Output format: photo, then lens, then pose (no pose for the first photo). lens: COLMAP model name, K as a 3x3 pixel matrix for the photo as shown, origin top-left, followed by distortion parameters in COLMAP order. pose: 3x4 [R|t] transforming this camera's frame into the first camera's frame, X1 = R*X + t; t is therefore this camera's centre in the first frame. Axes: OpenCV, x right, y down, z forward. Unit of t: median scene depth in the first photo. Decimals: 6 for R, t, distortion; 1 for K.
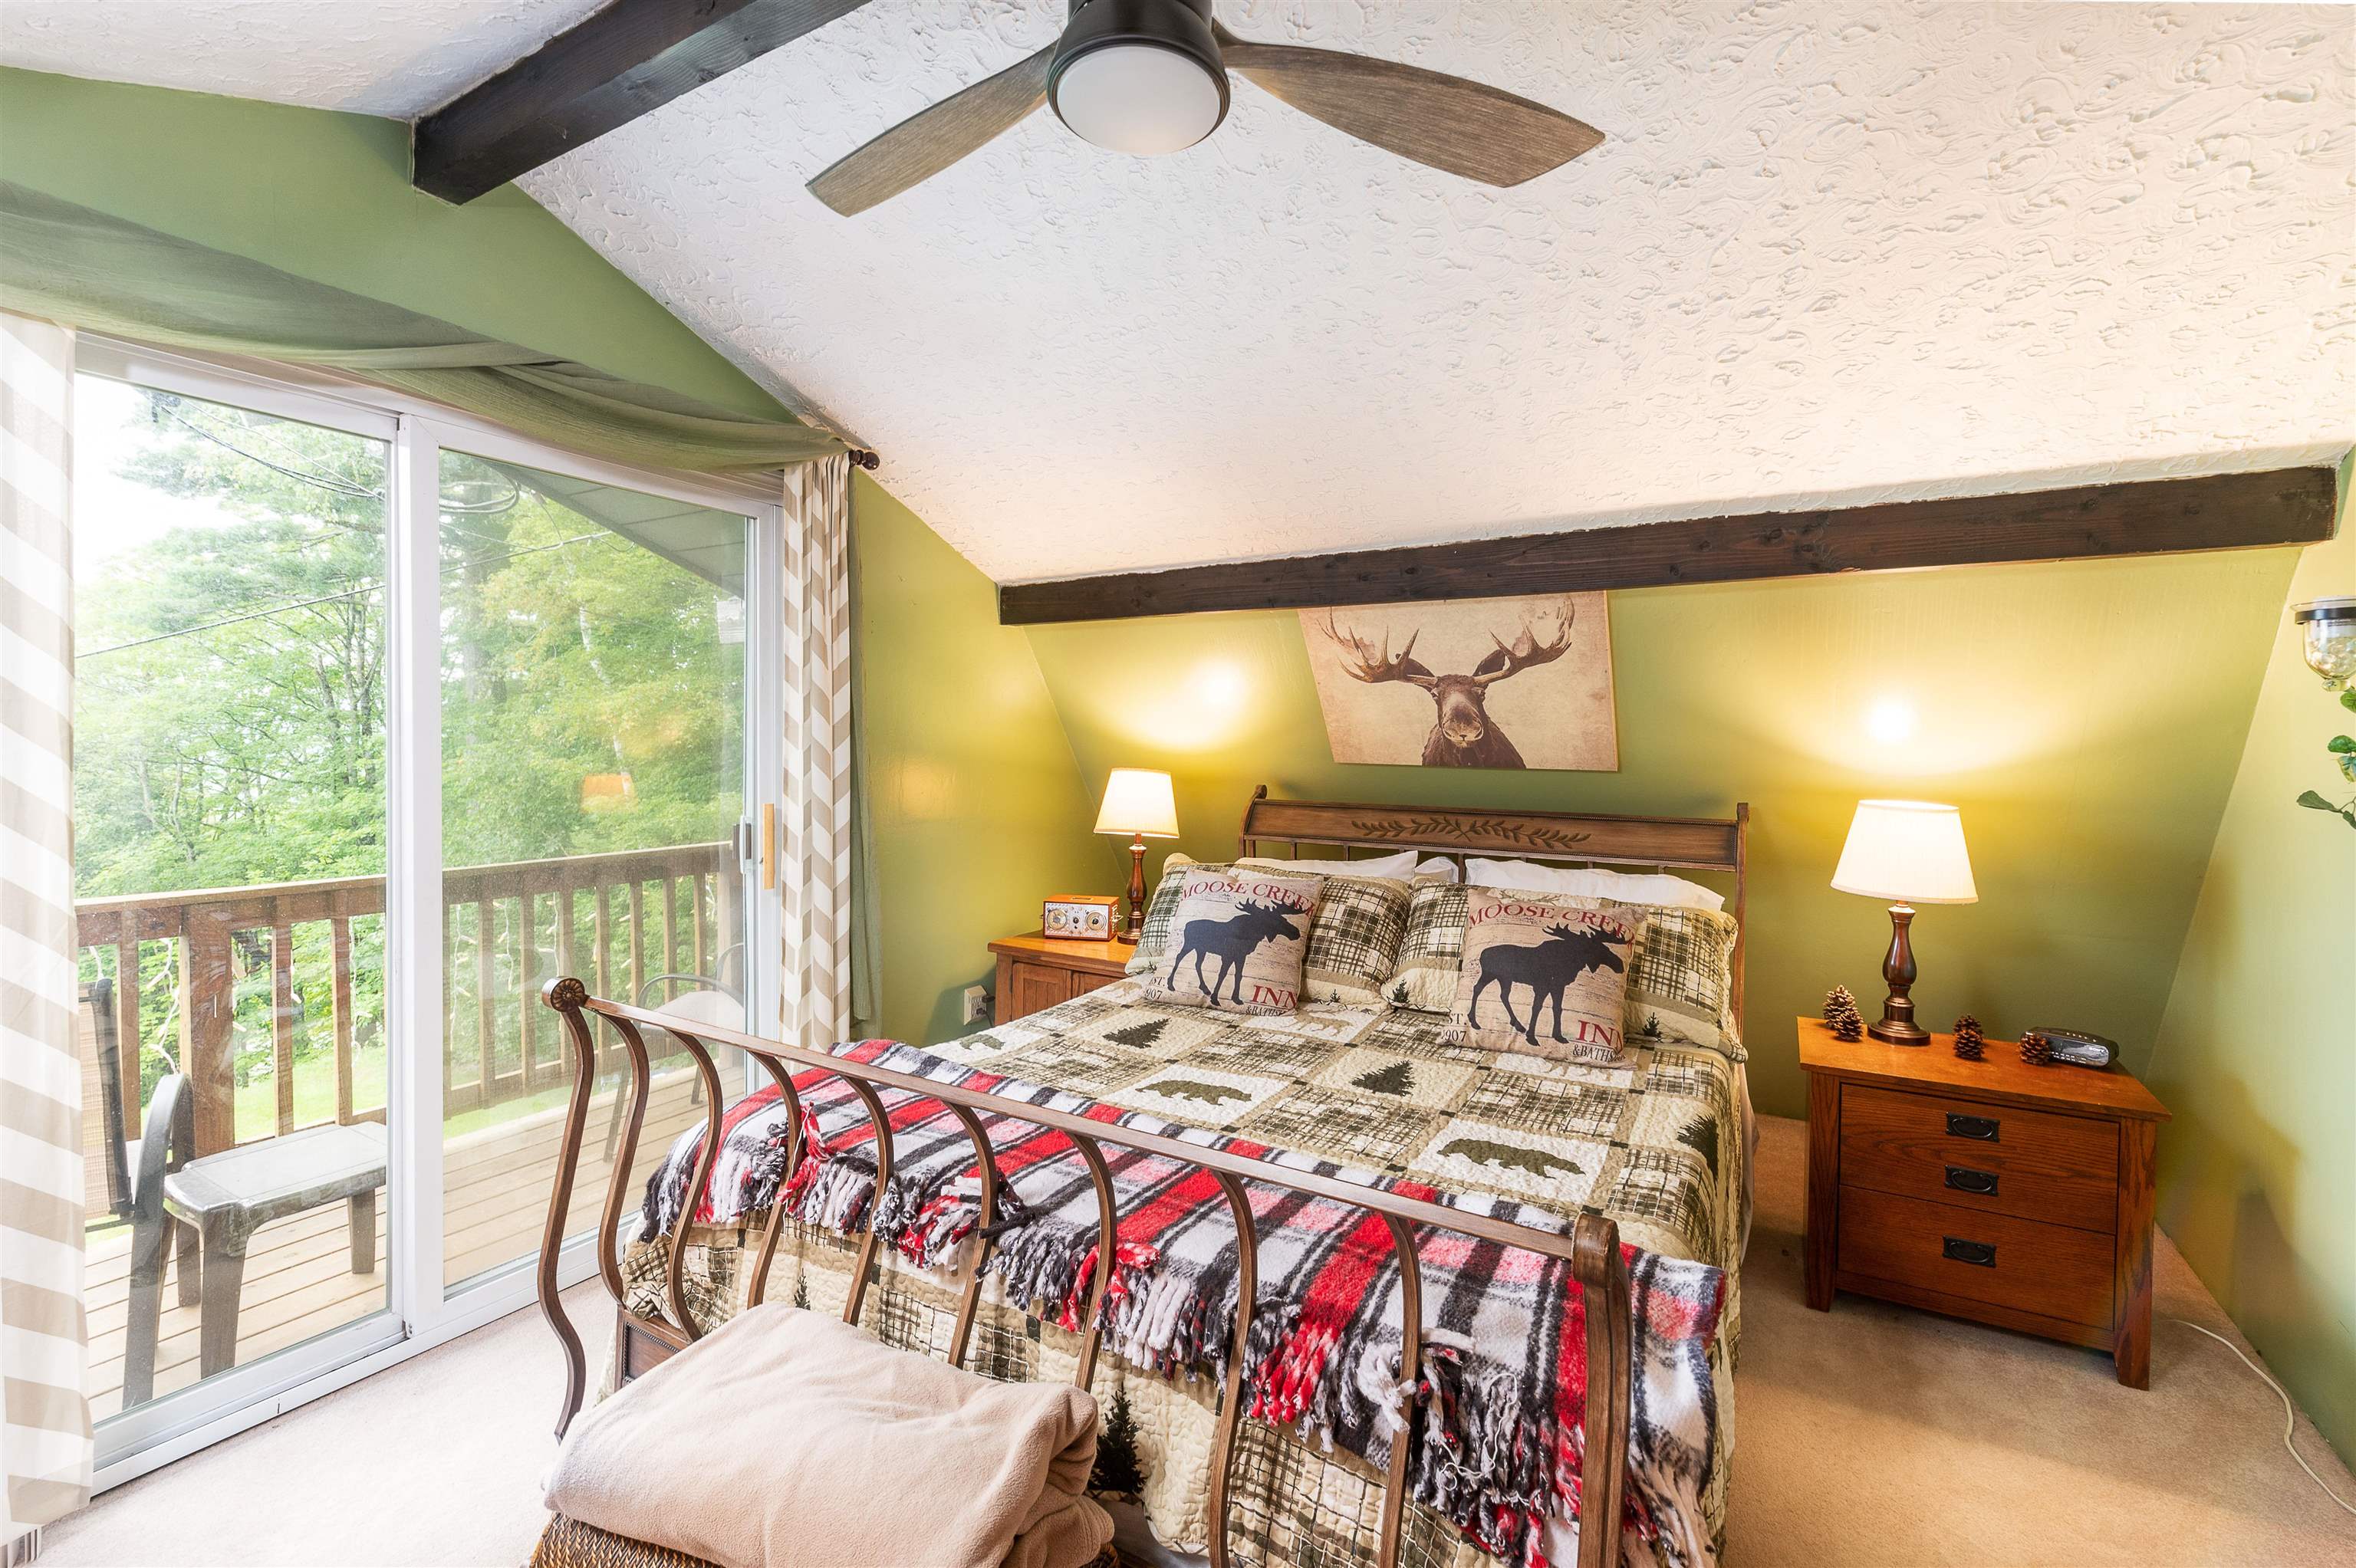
lens RADIAL K [[1039.9, 0, 1201.5], [0, 1039.9, 749.0], [0, 0, 1]] dist [0.003553, -0.000501]
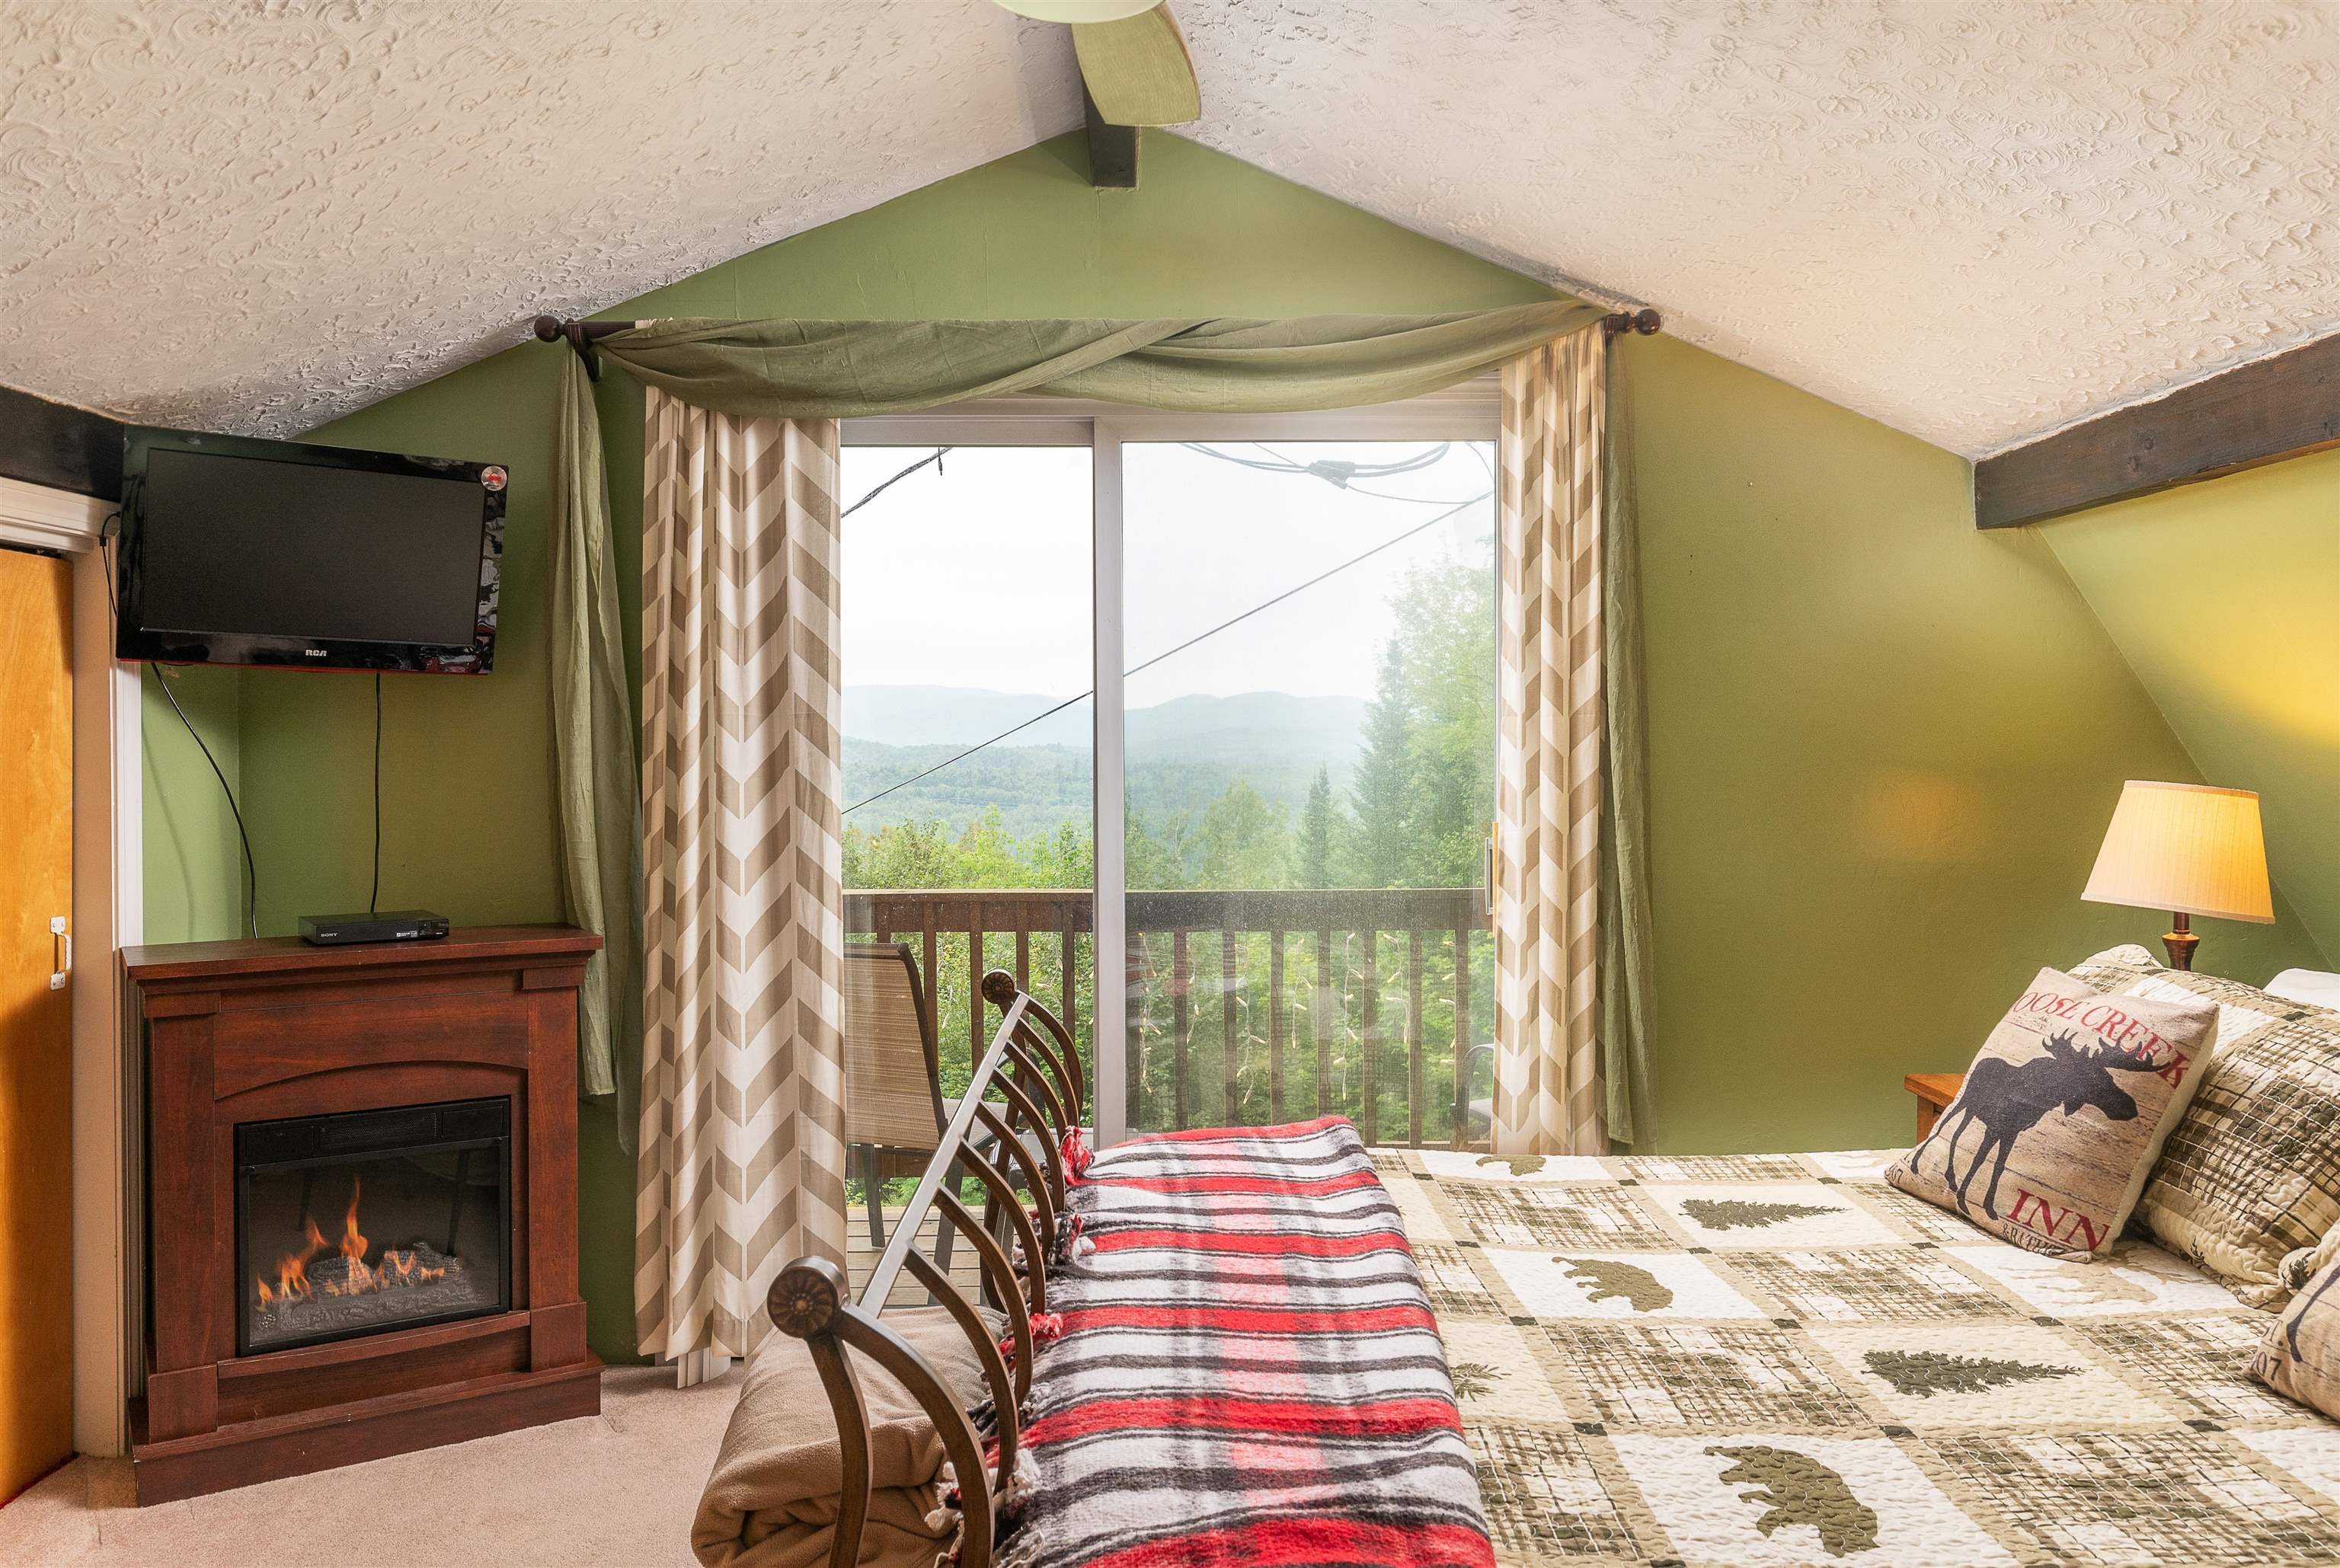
lens RADIAL K [[1727.0, 0, 1129.7], [0, 1727.0, 787.3], [0, 0, 1]] dist [-0.003740, 0.001178]
pose [[0.493430, 0.013797, -0.869676, 0.585175], [0.001507, 0.999859, 0.016717, 0.007923], [0.869784, -0.009560, 0.493339, 0.176176]]
